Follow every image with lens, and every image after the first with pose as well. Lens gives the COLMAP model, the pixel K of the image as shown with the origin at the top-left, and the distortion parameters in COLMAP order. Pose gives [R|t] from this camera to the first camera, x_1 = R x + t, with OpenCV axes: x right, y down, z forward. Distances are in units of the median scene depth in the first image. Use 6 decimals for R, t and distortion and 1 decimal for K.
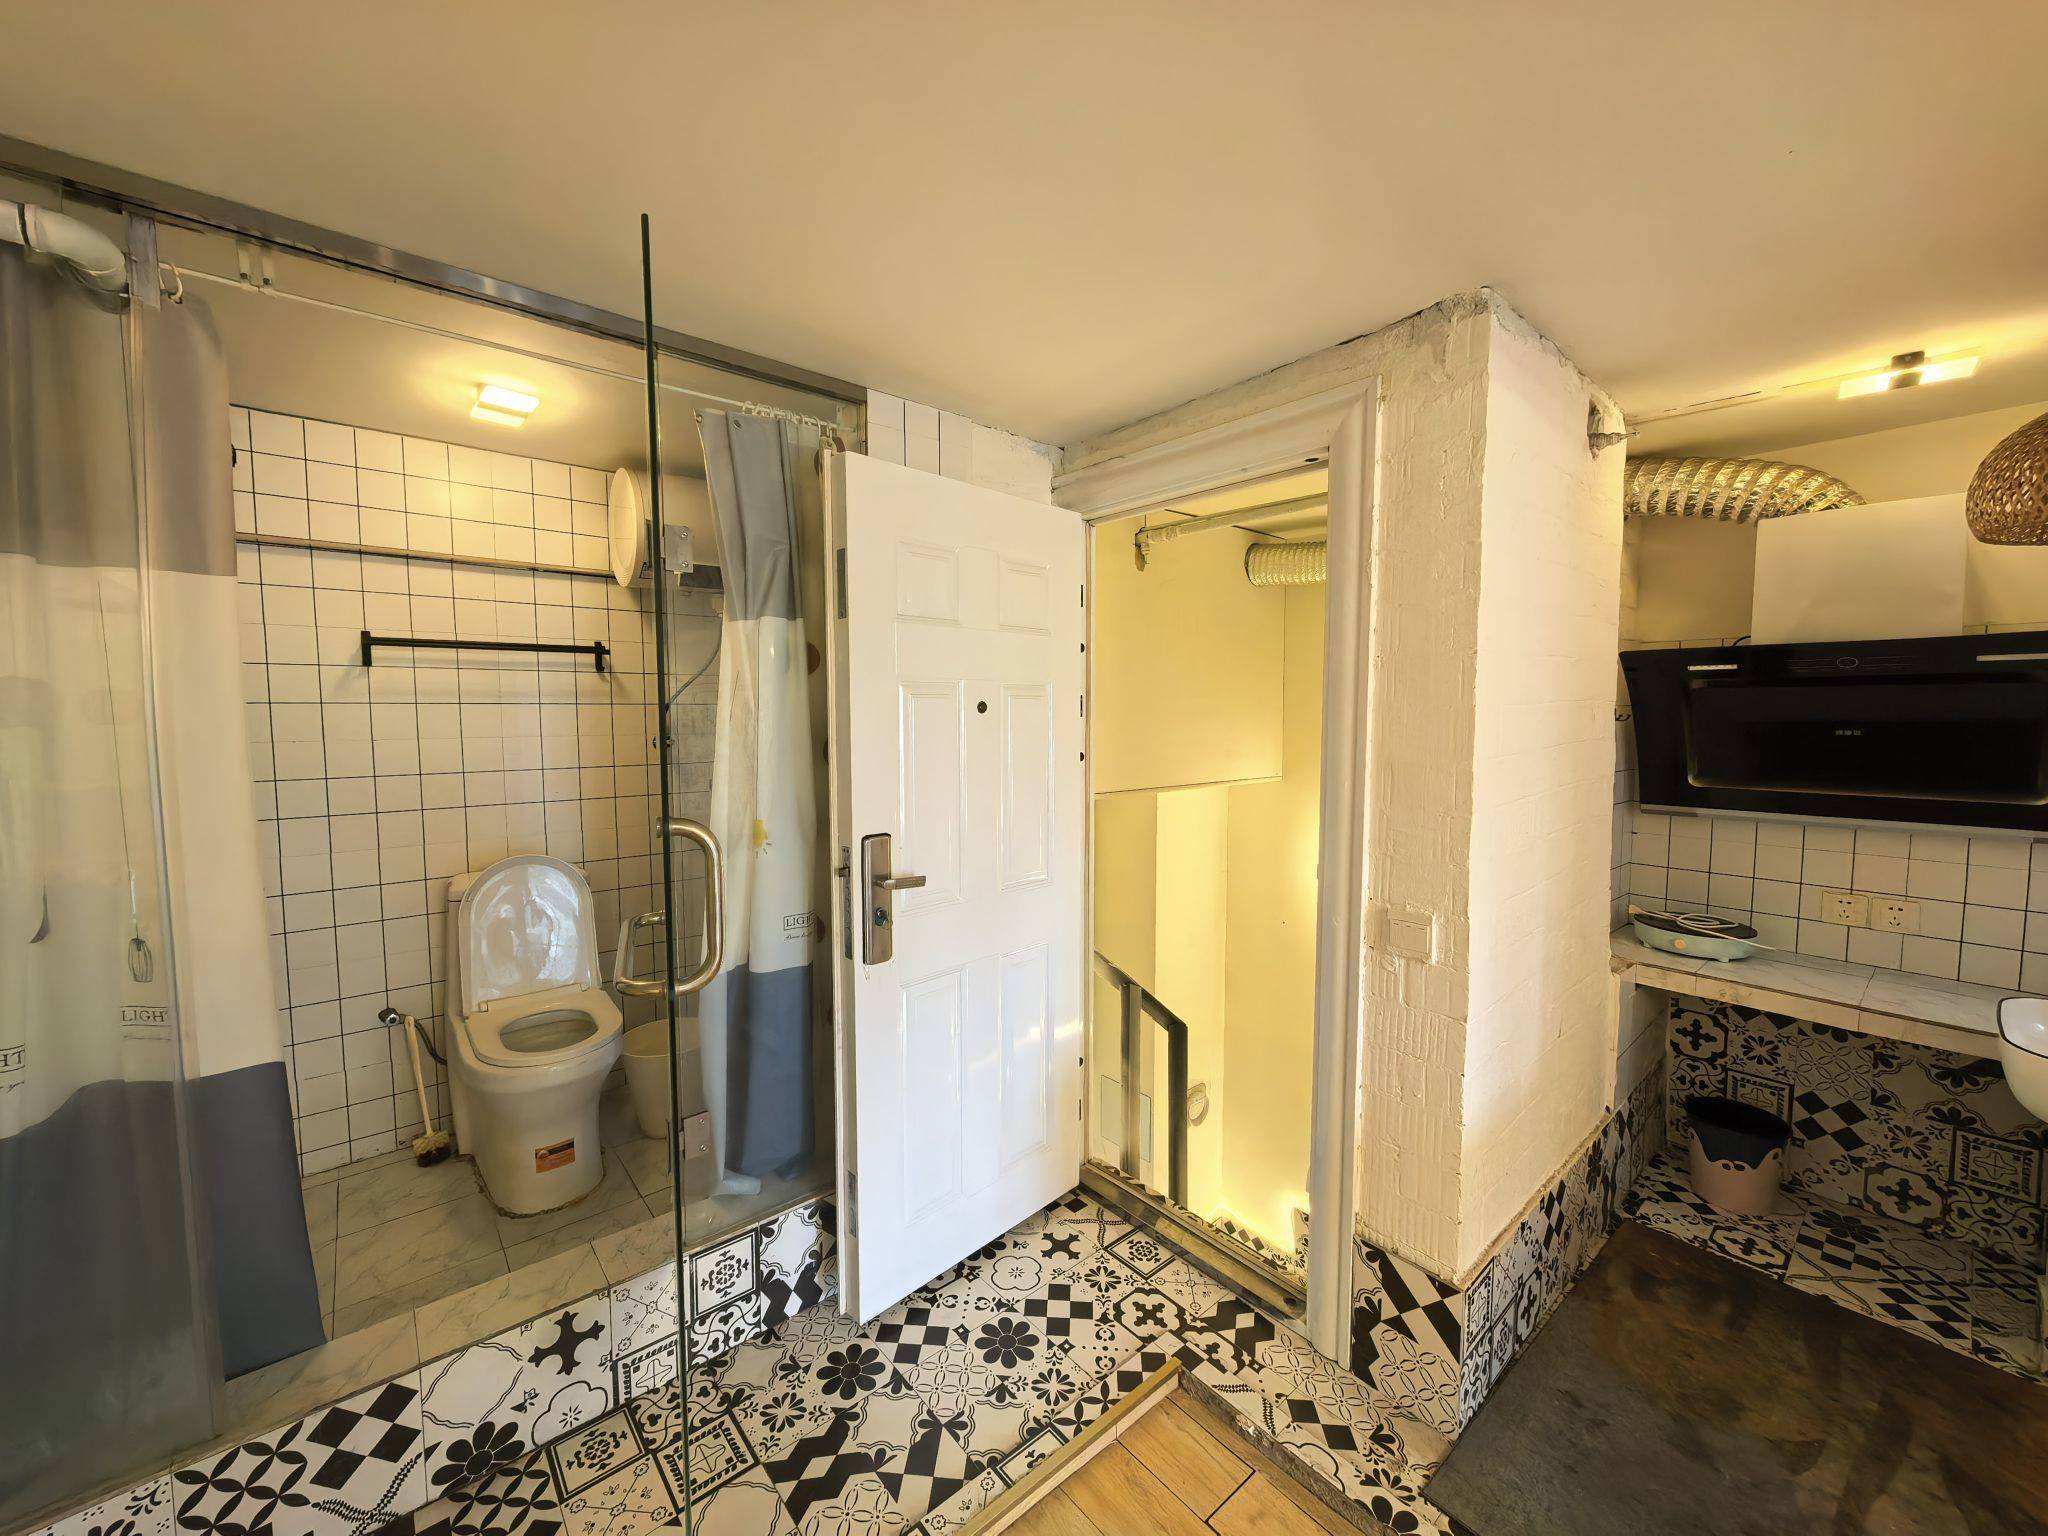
lens RADIAL K [[798.1, 0, 1019.4], [0, 798.1, 765.4], [0, 0, 1]] dist [0.005867, -0.003295]
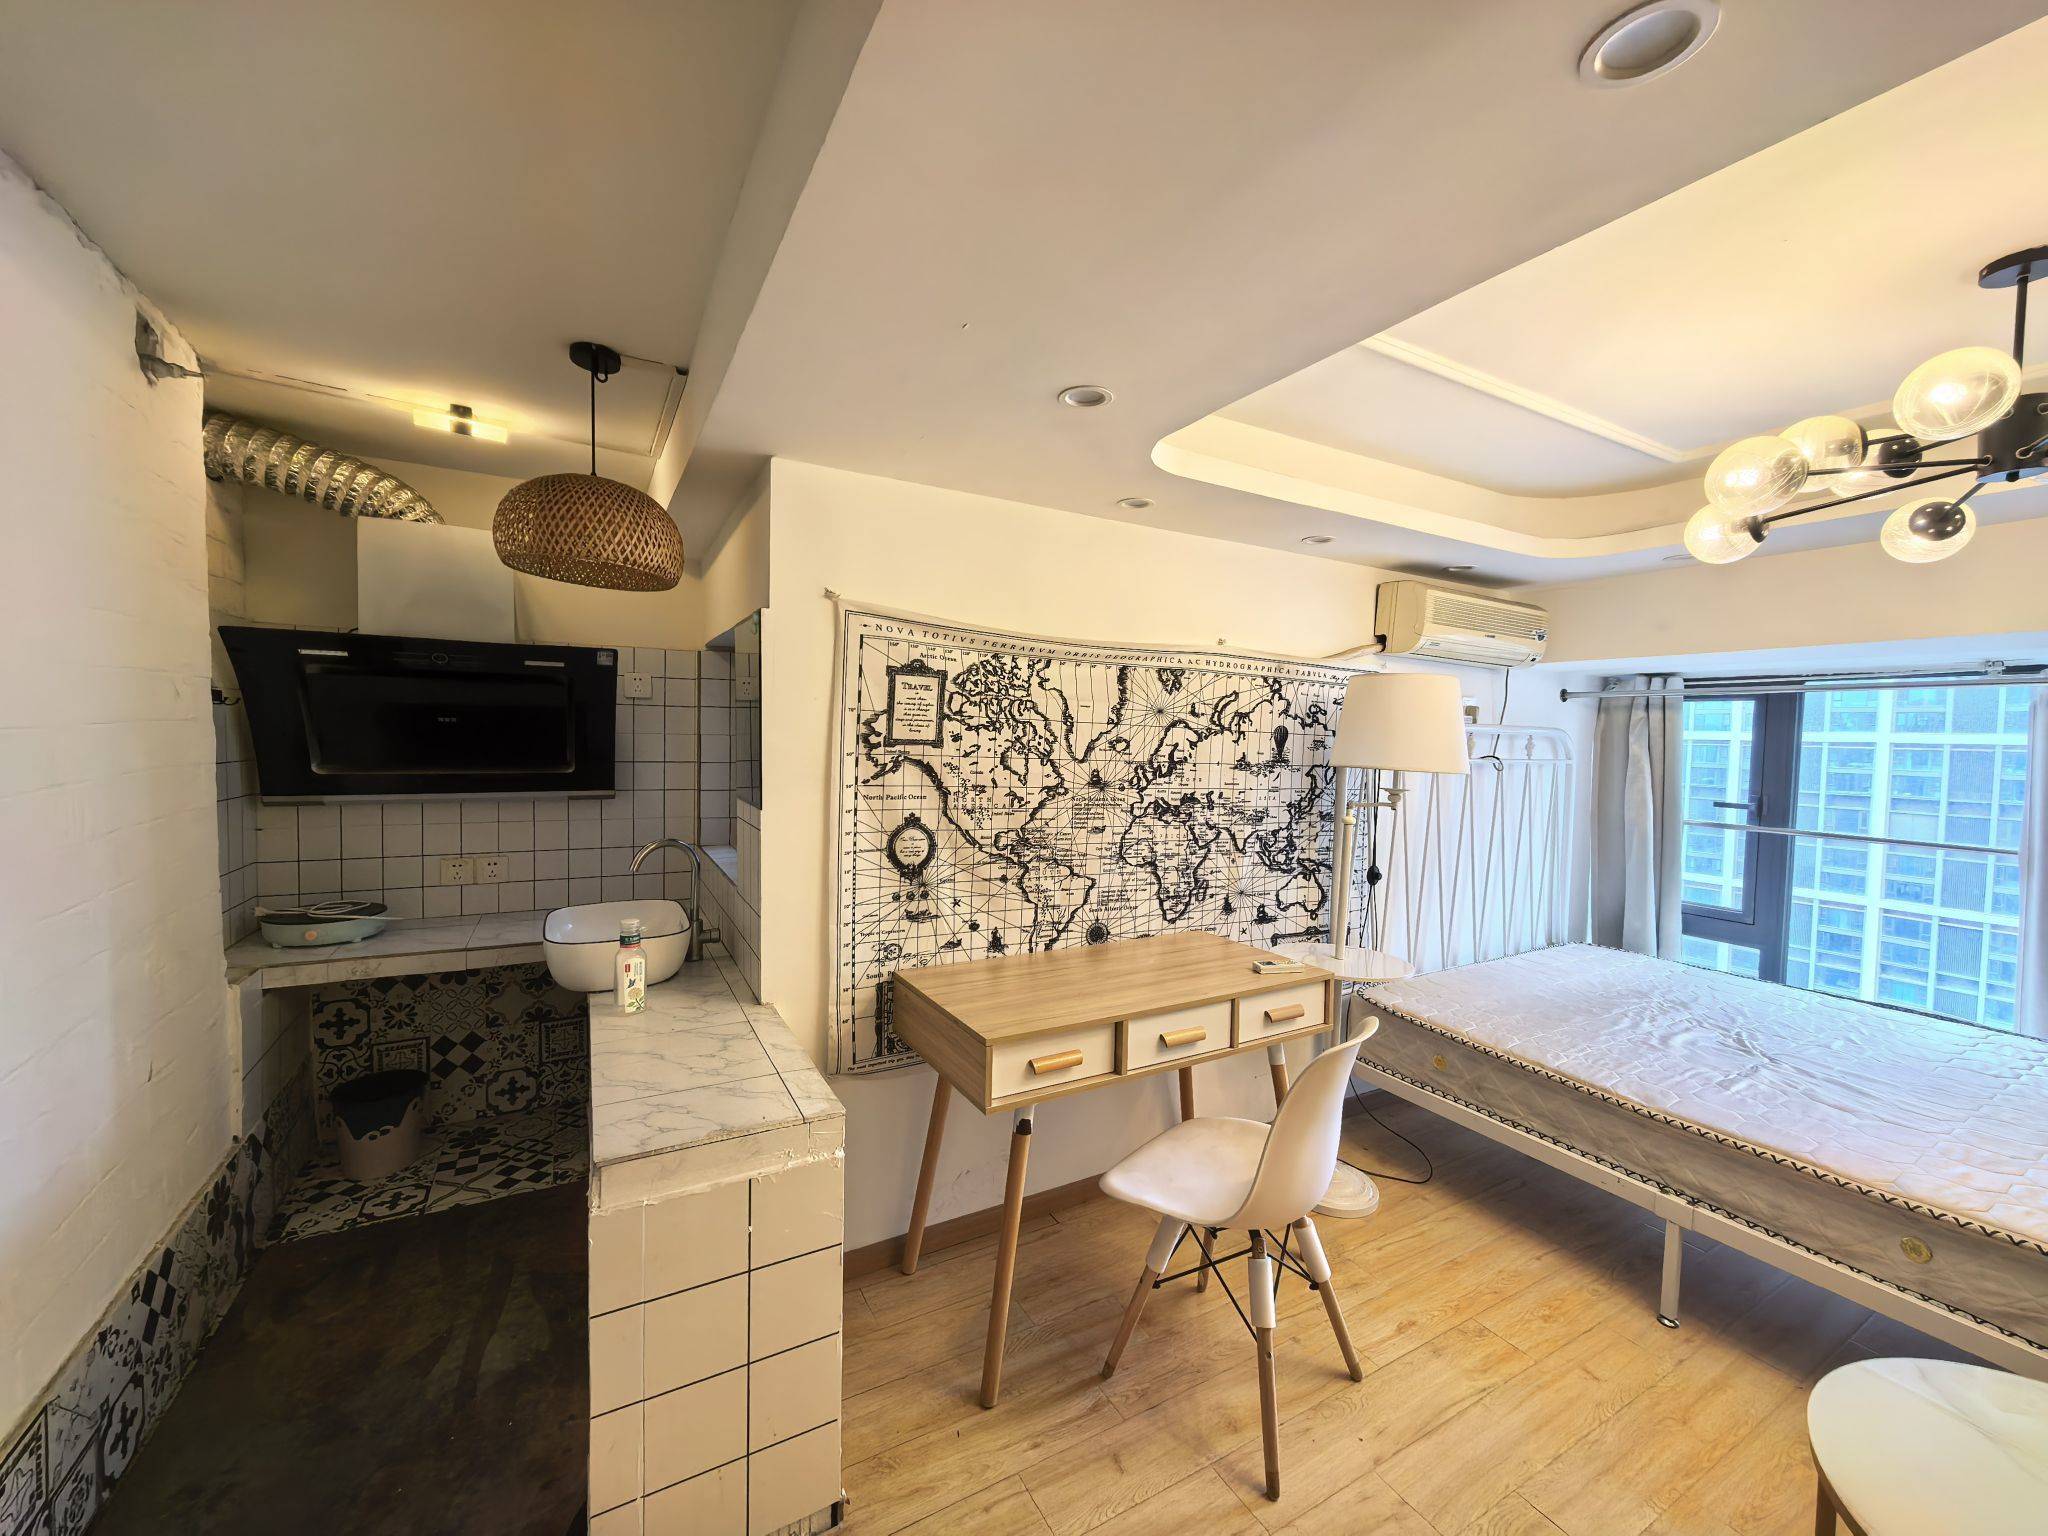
lens RADIAL K [[798.1, 0, 1019.4], [0, 798.1, 765.4], [0, 0, 1]] dist [0.005867, -0.003295]
pose [[0.186816, -0.034547, 0.981787, 0.044887], [0.045850, 0.998599, 0.026414, 0.035253], [-0.981324, 0.040080, 0.188138, -0.040146]]
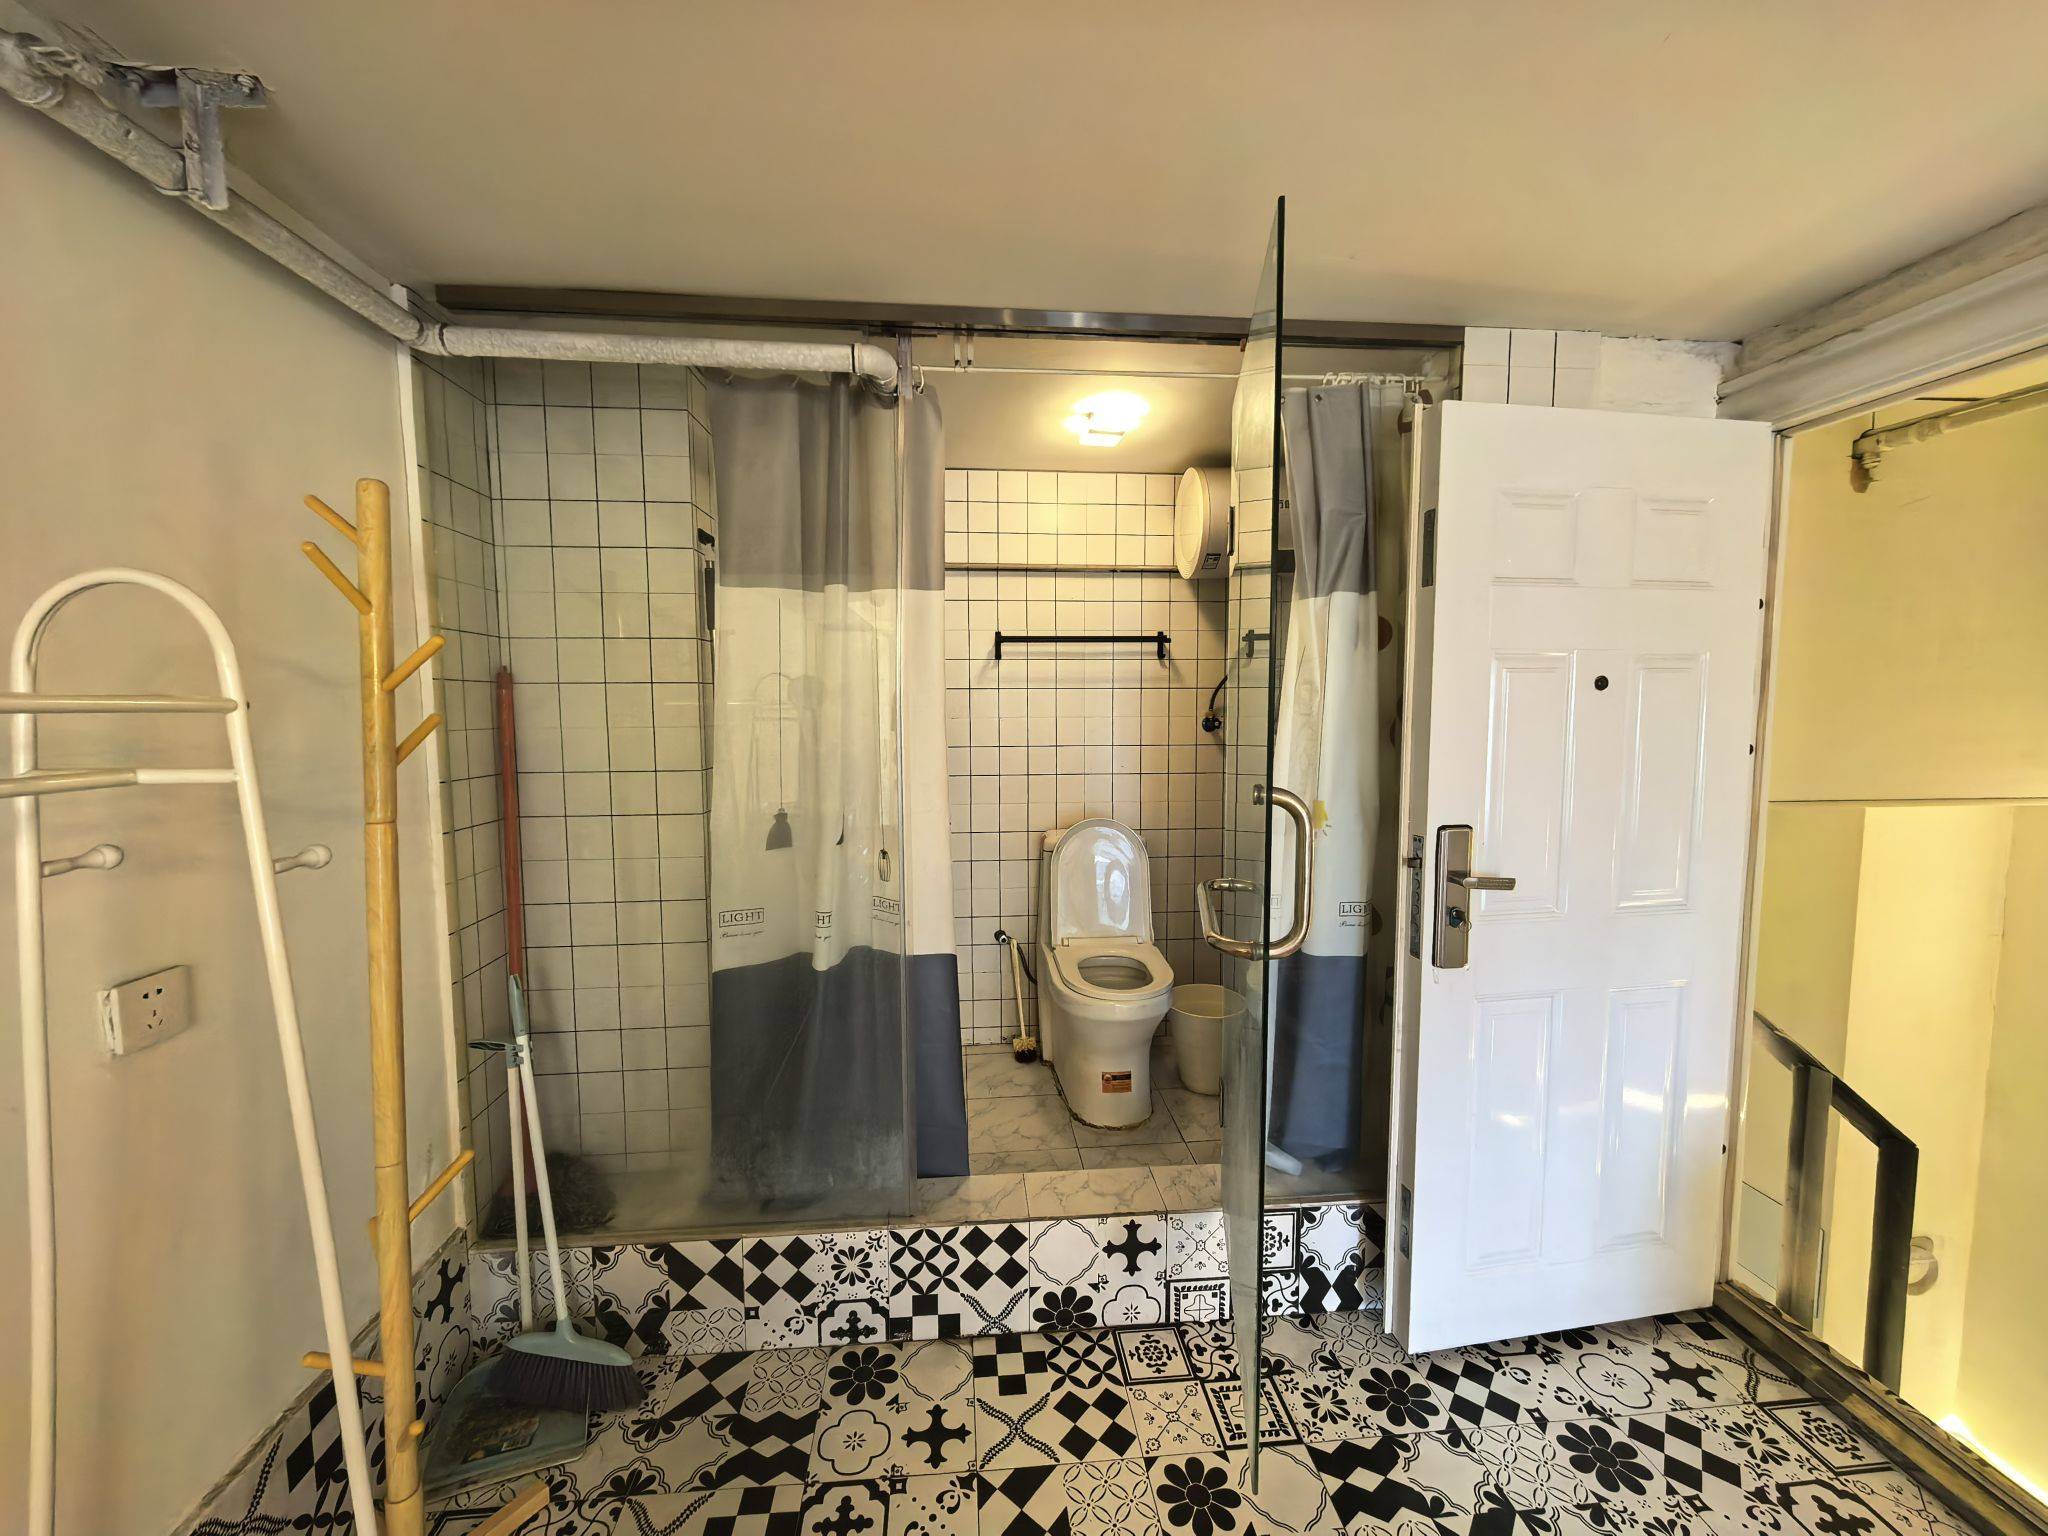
lens RADIAL K [[798.1, 0, 1019.4], [0, 798.1, 765.4], [0, 0, 1]] dist [0.005867, -0.003295]
pose [[0.816173, 0.044343, -0.576104, -0.056517], [-0.037925, 0.999012, 0.023166, 0.014751], [0.576562, 0.002942, 0.817048, -0.014788]]
